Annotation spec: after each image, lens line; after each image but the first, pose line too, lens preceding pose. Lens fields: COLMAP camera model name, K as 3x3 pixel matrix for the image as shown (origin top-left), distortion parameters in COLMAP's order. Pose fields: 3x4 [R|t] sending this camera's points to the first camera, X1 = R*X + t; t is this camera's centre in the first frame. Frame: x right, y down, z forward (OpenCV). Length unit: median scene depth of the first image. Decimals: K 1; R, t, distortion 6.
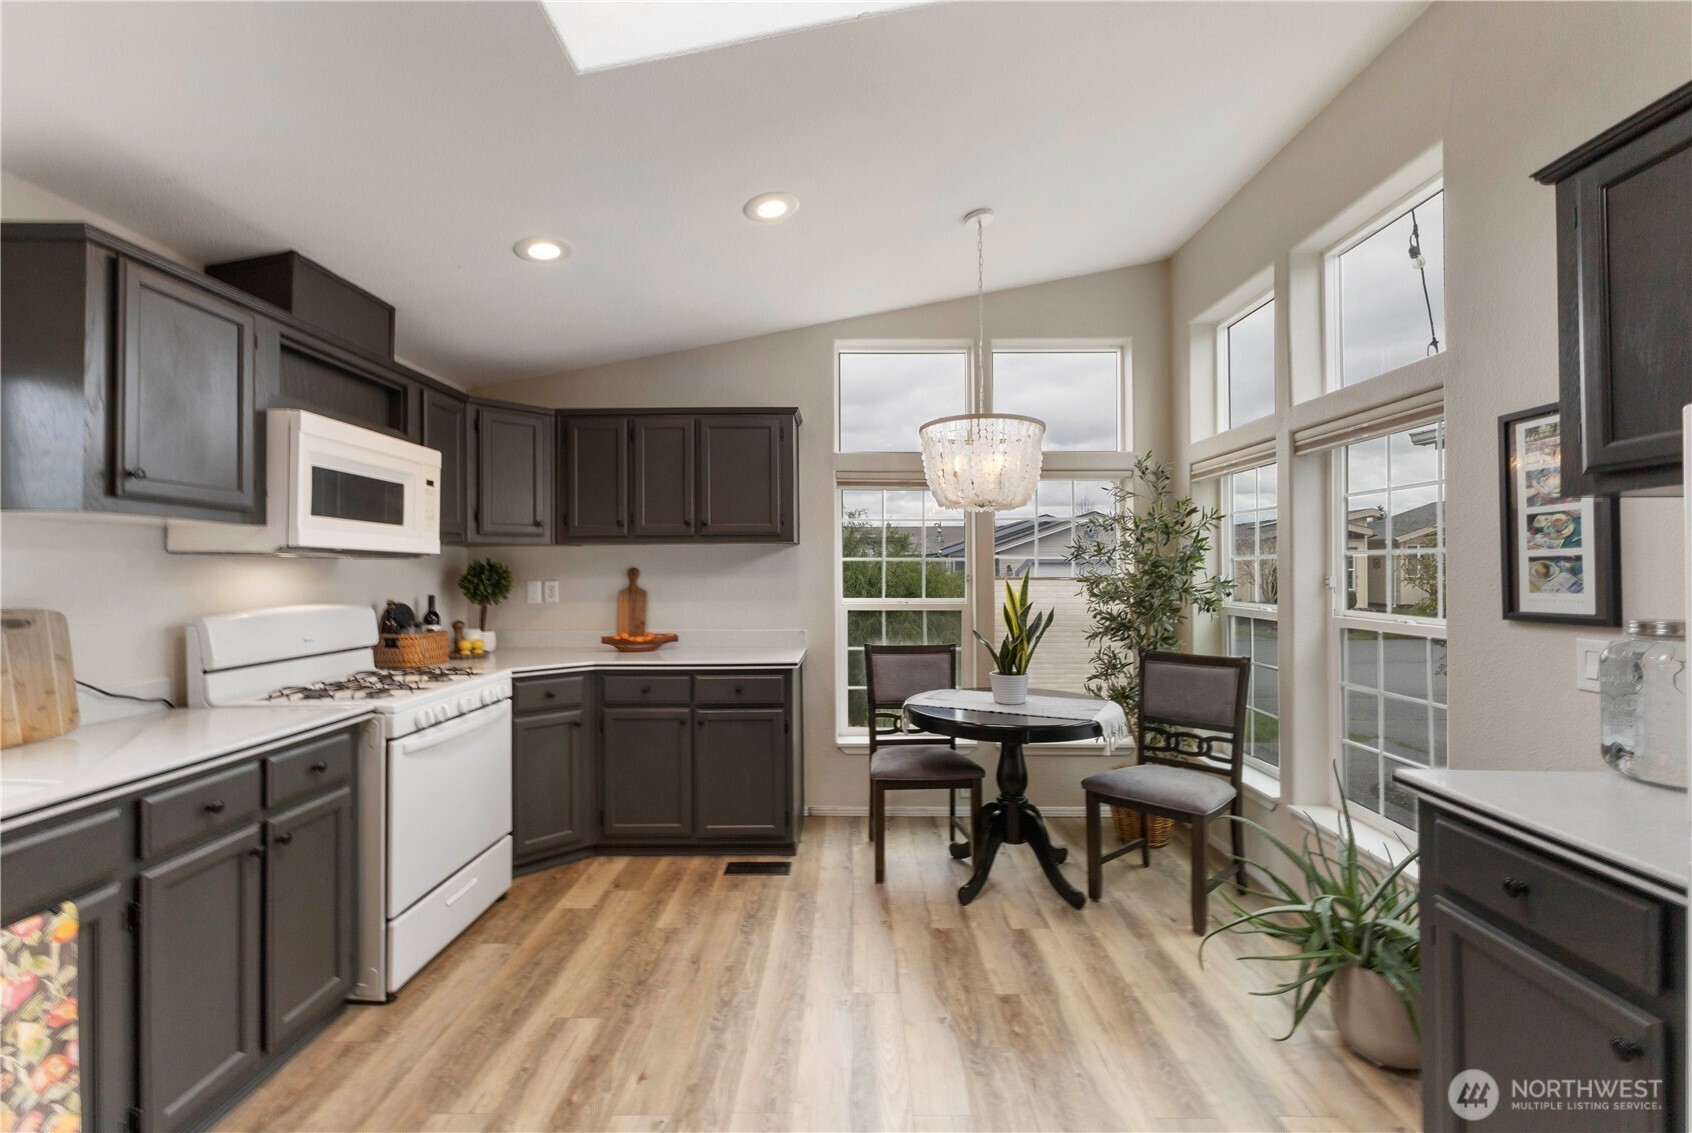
lens RADIAL K [[745.4, 0, 846.0], [0, 745.4, 566.5], [0, 0, 1]] dist [-0.002797, -0.000262]
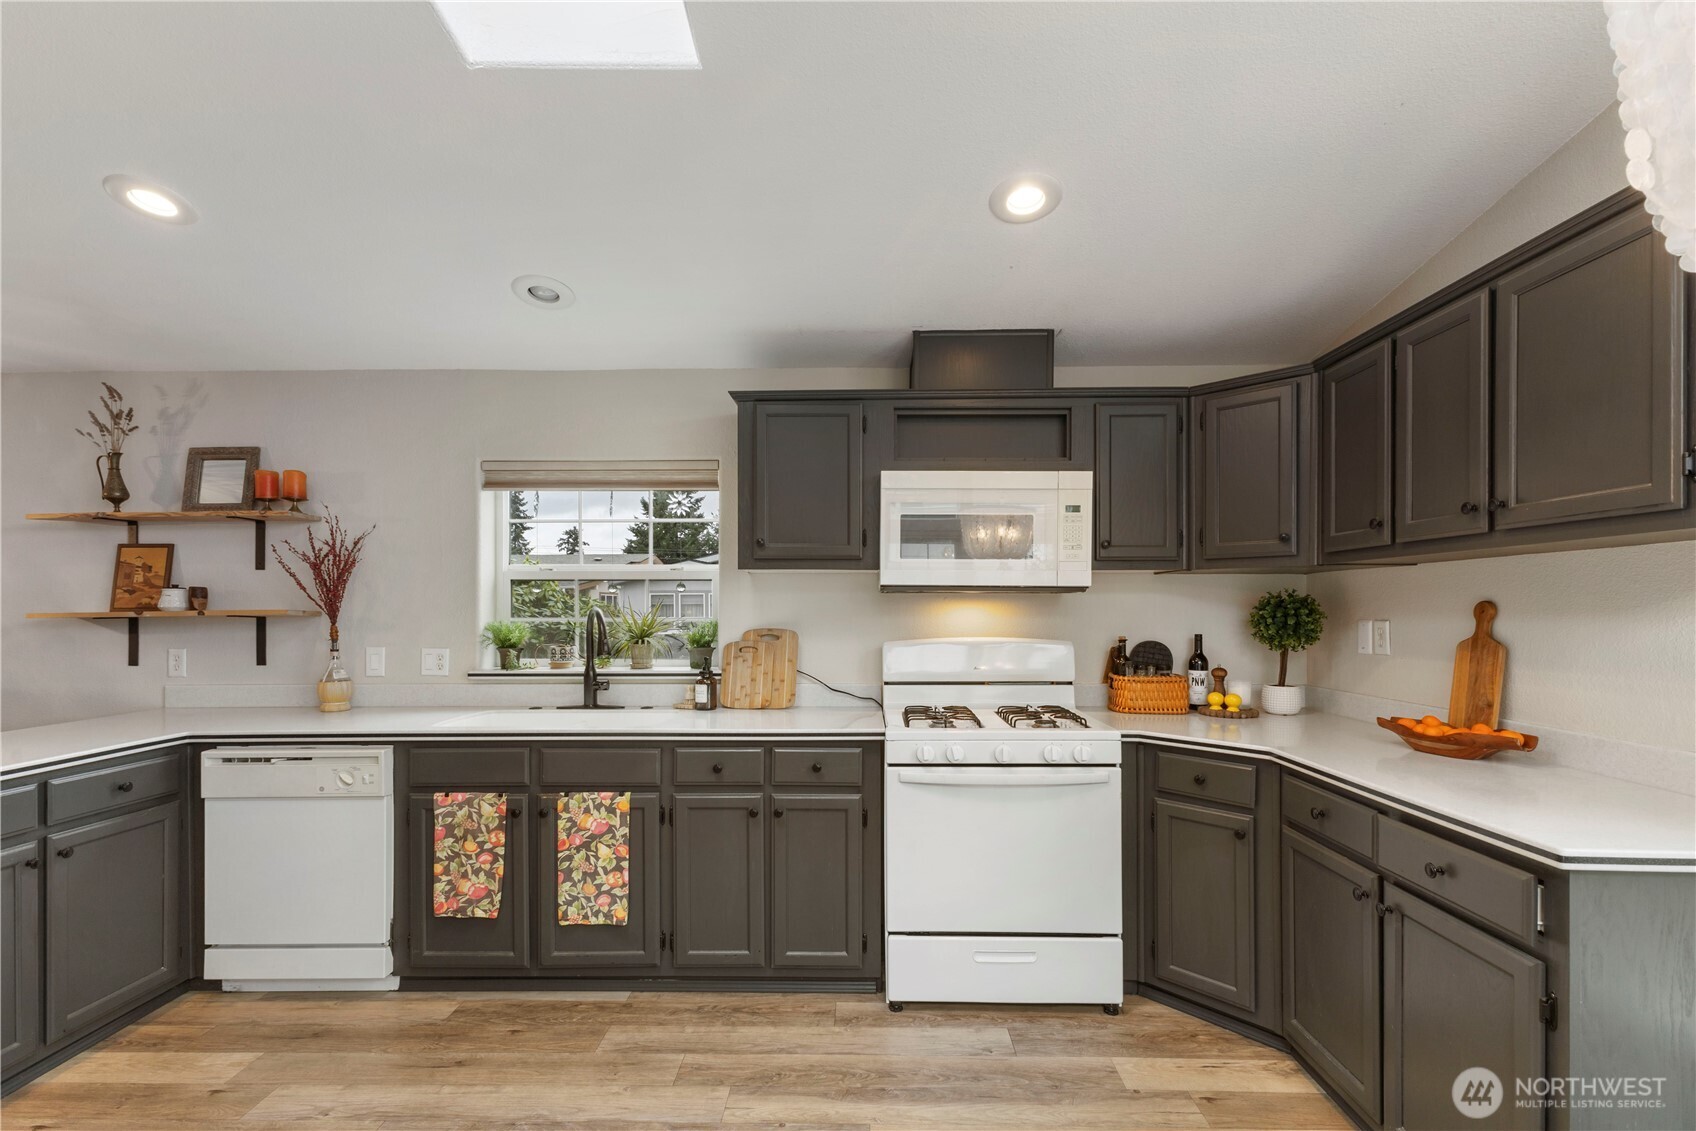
lens RADIAL K [[746.2, 0, 855.3], [0, 746.2, 615.6], [0, 0, 1]] dist [0.001091, 0.000123]
pose [[-0.010140, 0.014282, -0.999847, 0.479804], [0.006576, 0.999877, 0.014215, 0.003723], [0.999927, -0.006431, -0.010233, 1.017171]]
